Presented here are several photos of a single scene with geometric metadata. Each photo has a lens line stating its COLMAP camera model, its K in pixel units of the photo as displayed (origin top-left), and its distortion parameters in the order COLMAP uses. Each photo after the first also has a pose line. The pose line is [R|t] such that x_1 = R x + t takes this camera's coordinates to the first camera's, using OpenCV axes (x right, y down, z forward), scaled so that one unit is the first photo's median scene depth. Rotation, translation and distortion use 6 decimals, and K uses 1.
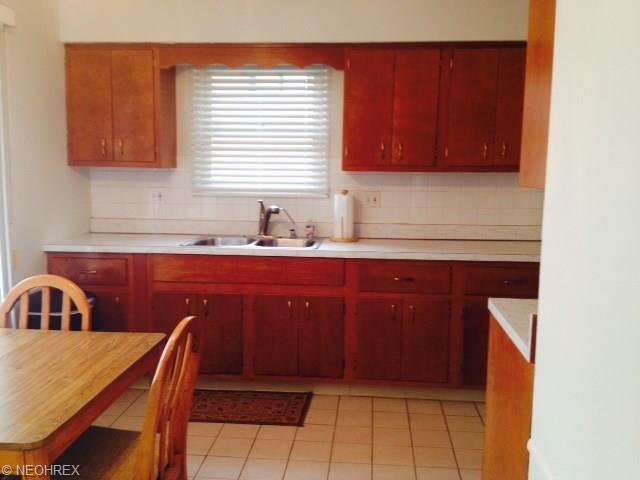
lens RADIAL K [[612.1, 0, 320.0], [0, 612.1, 240.0], [0, 0, 1]] dist [0.198672, -0.459692]
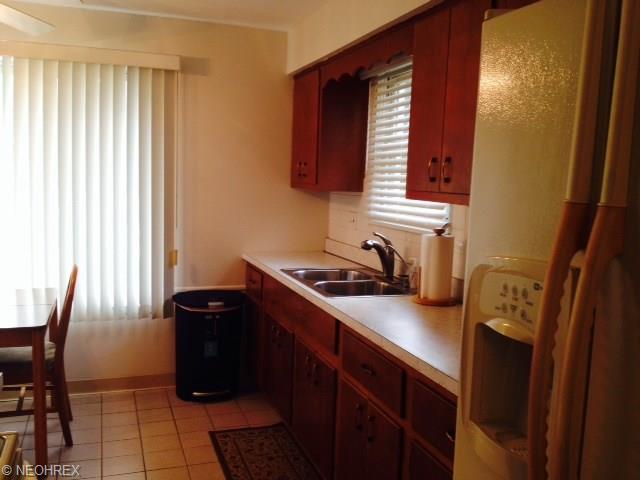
lens RADIAL K [[612.1, 0, 320.0], [0, 612.1, 240.0], [0, 0, 1]] dist [0.198672, -0.459692]
pose [[0.395554, 0.095949, -0.913417, 0.657865], [-0.146168, 0.988429, 0.040531, -0.083020], [0.906737, 0.117480, 0.405002, 0.656193]]
